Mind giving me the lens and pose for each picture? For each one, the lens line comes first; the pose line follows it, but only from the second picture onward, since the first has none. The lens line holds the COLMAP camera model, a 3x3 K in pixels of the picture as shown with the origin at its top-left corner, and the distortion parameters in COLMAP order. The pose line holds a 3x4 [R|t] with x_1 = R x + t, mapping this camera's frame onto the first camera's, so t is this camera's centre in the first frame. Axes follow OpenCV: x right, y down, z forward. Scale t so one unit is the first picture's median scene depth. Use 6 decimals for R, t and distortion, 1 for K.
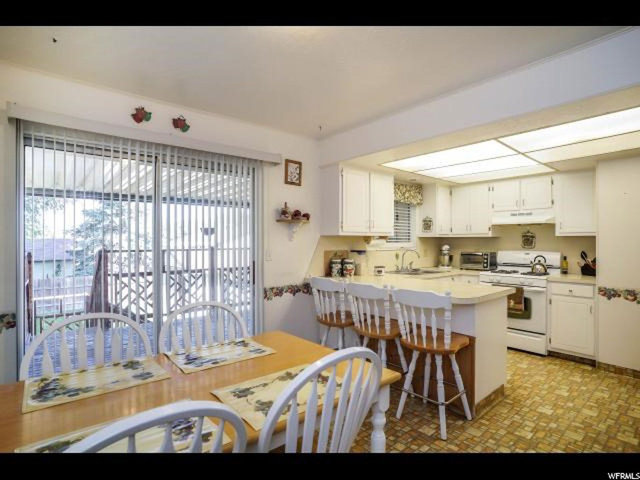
lens RADIAL K [[336.8, 0, 314.0], [0, 336.8, 239.9], [0, 0, 1]] dist [-0.048848, 0.009998]
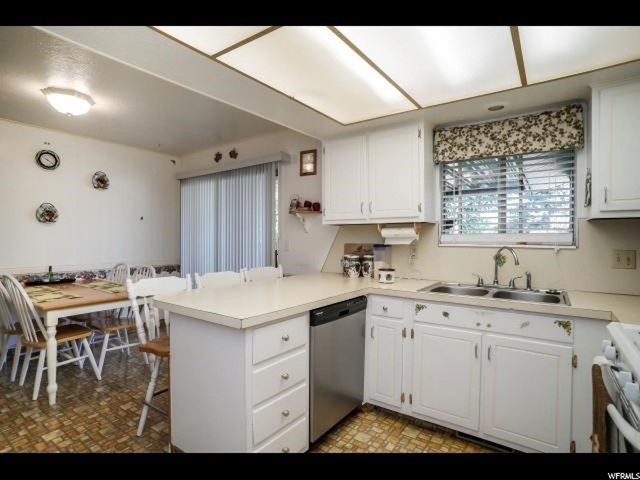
lens RADIAL K [[336.8, 0, 318.5], [0, 336.8, 237.7], [0, 0, 1]] dist [-0.048848, 0.009998]
pose [[0.246023, 0.001486, -0.969263, 0.788640], [0.000855, 0.999998, 0.001750, 0.015450], [0.969264, -0.001259, 0.246022, 0.691120]]
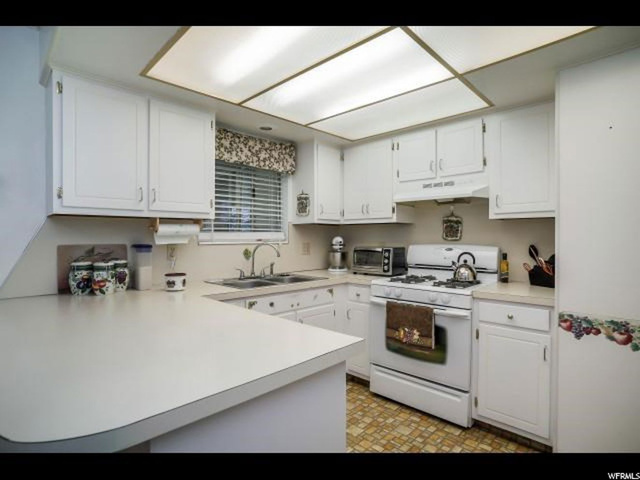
lens RADIAL K [[336.8, 0, 317.3], [0, 336.8, 237.9], [0, 0, 1]] dist [-0.048848, 0.009998]
pose [[0.995380, -0.002610, 0.095980, 0.366600], [0.002001, 0.999977, 0.006442, 0.017226], [-0.095994, -0.006220, 0.995362, 0.431162]]
